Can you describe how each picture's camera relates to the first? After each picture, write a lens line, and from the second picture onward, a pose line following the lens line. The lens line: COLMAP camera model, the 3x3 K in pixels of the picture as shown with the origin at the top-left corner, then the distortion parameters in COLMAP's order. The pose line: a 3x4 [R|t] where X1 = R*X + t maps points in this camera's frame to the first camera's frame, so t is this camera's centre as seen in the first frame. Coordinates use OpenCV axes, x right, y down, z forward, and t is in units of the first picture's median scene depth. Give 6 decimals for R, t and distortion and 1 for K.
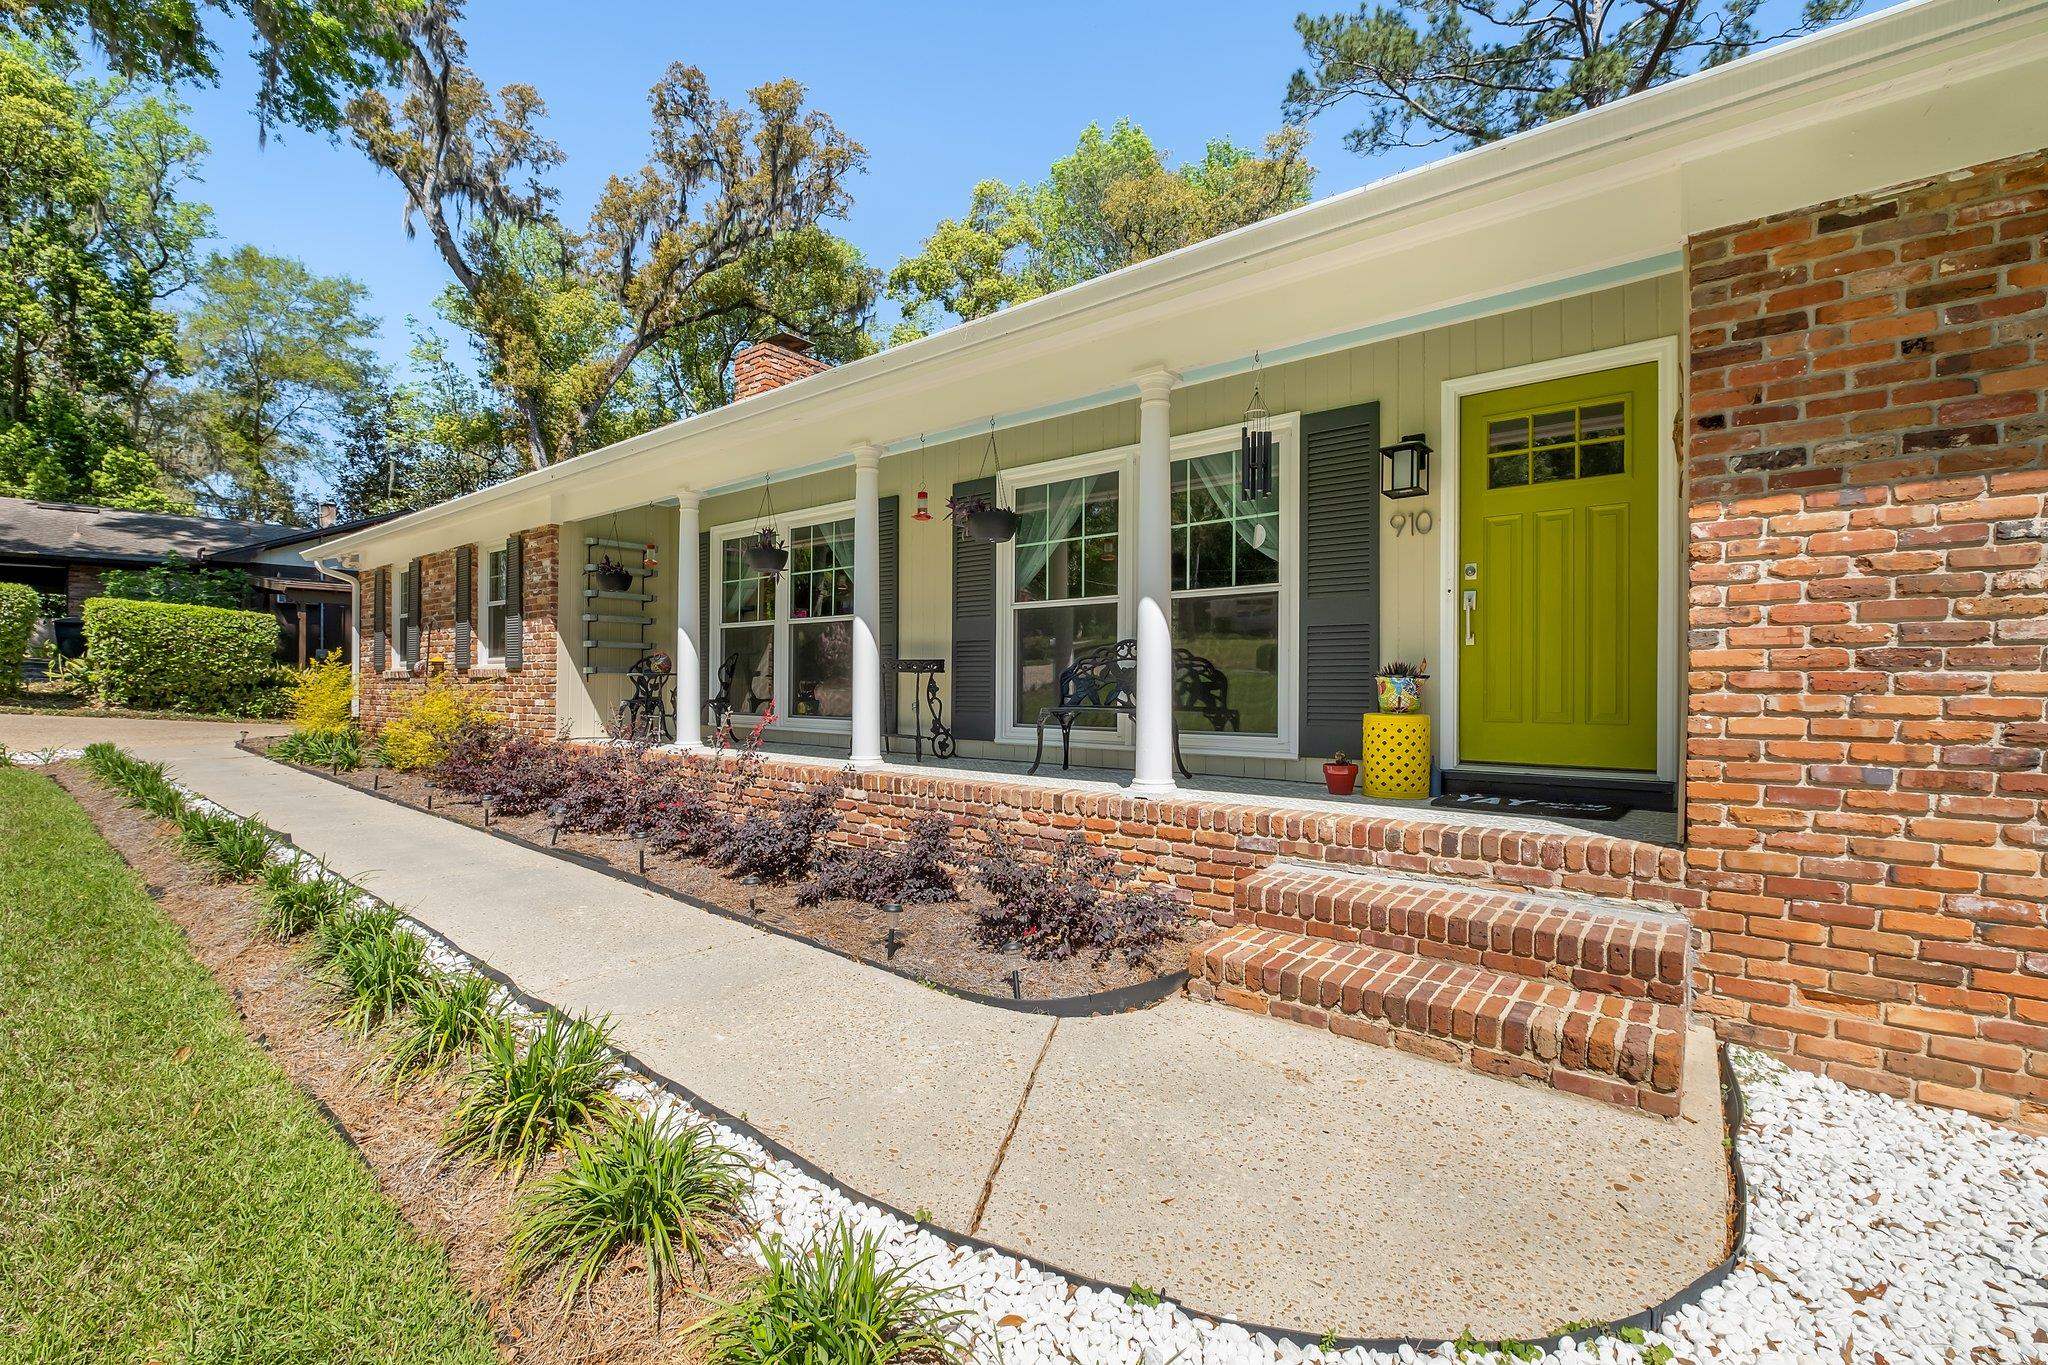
lens RADIAL K [[890.1, 0, 1019.4], [0, 890.1, 679.4], [0, 0, 1]] dist [-0.000071, -0.000057]
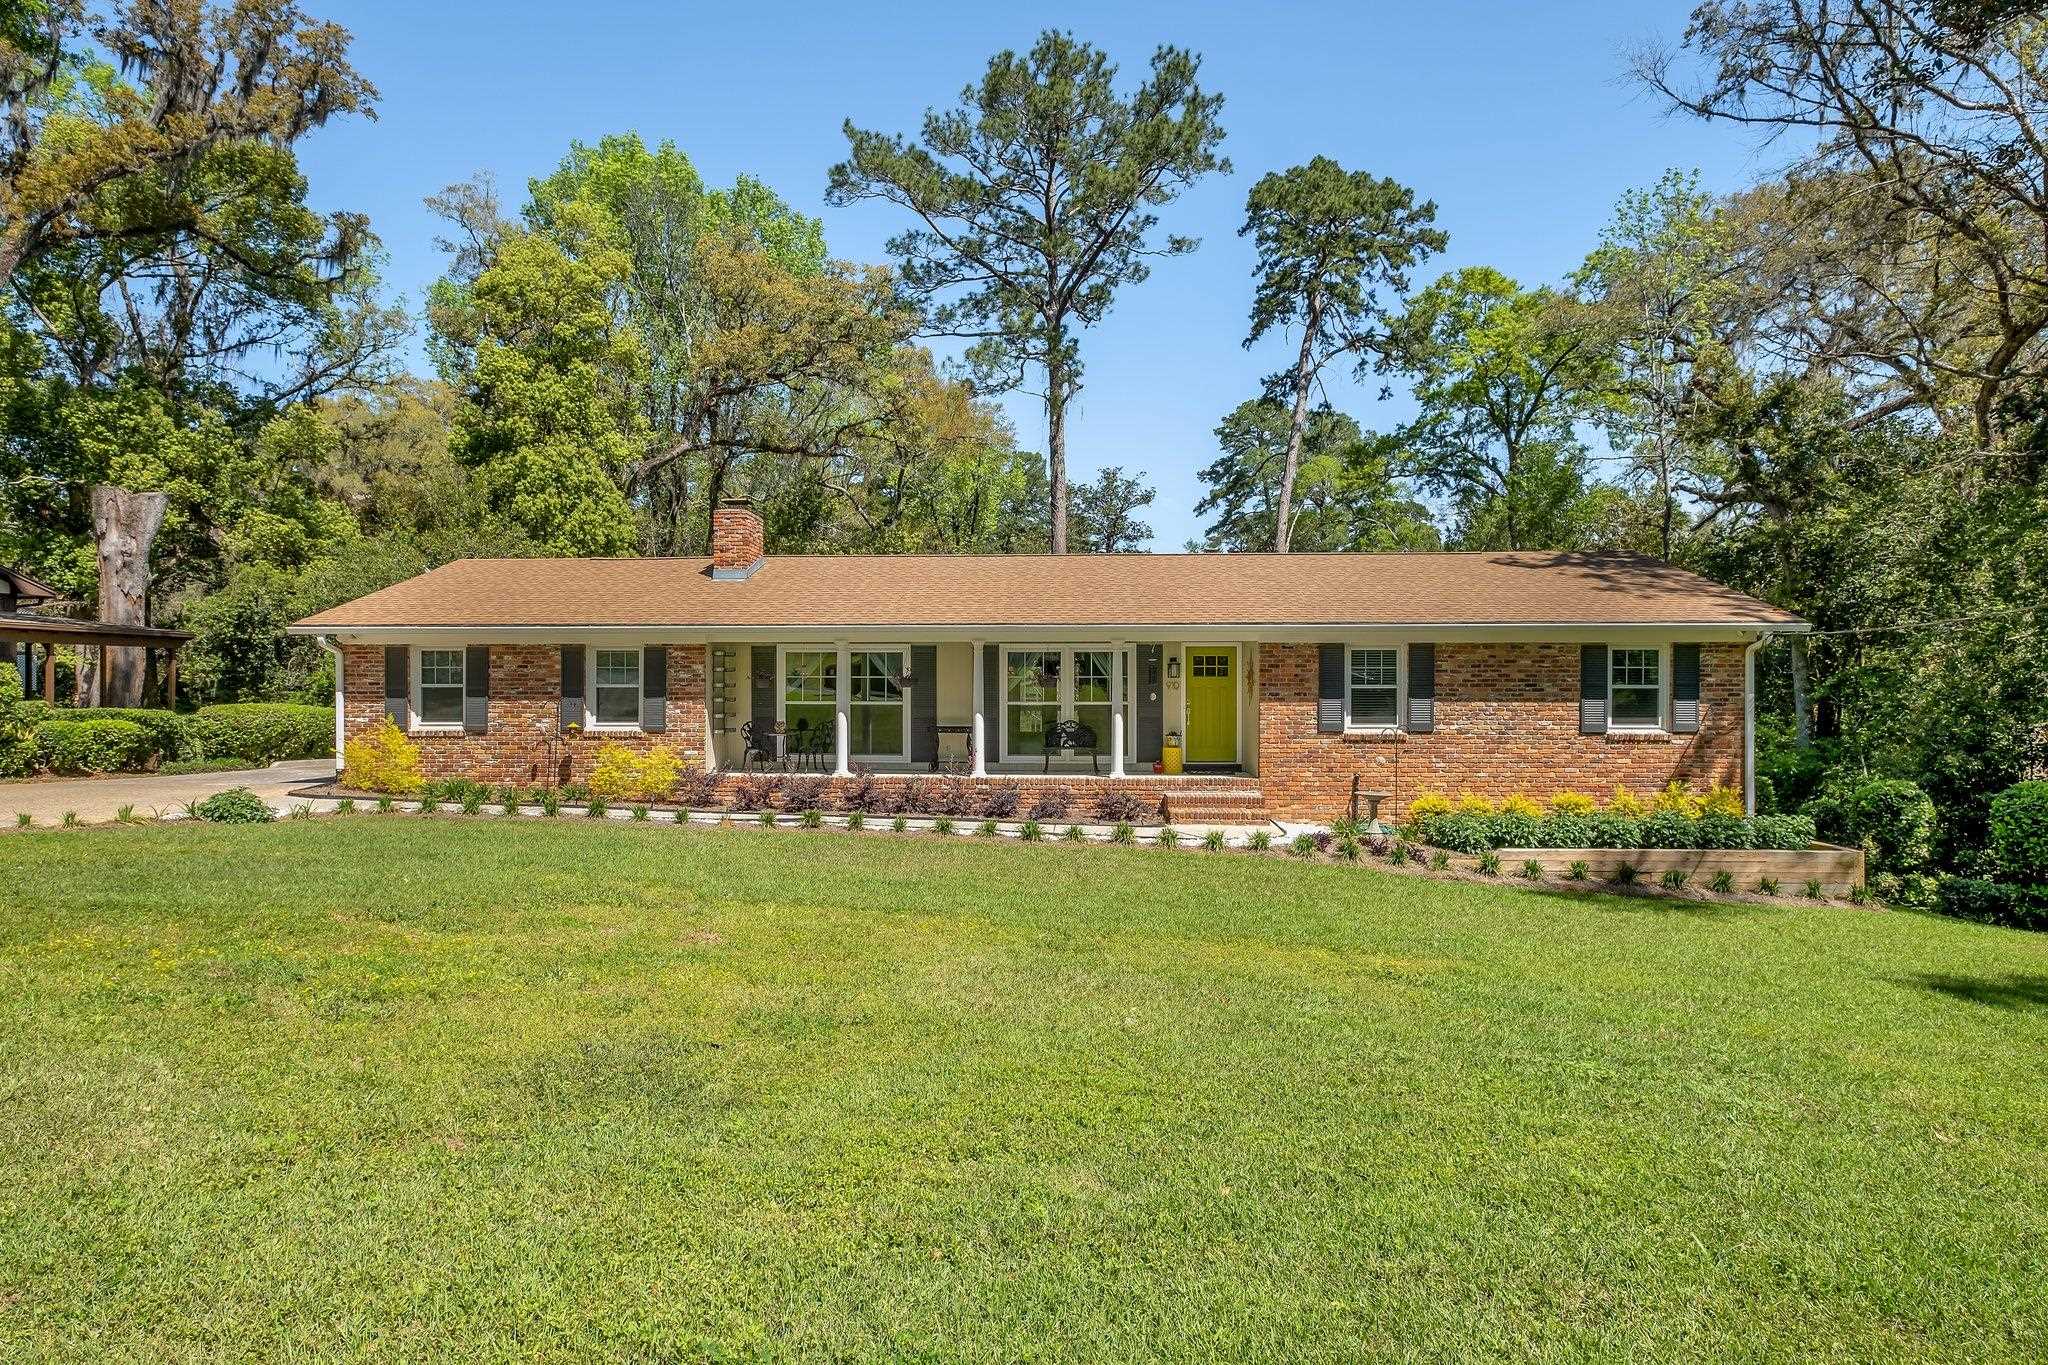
lens RADIAL K [[1066.7, 0, 1026.4], [0, 1066.7, 680.4], [0, 0, 1]] dist [-0.003240, -0.000106]
pose [[0.801011, -0.003312, 0.598641, -2.326051], [-0.002096, 0.999963, 0.008338, -0.236189], [-0.598647, -0.007934, 0.800974, -1.777000]]
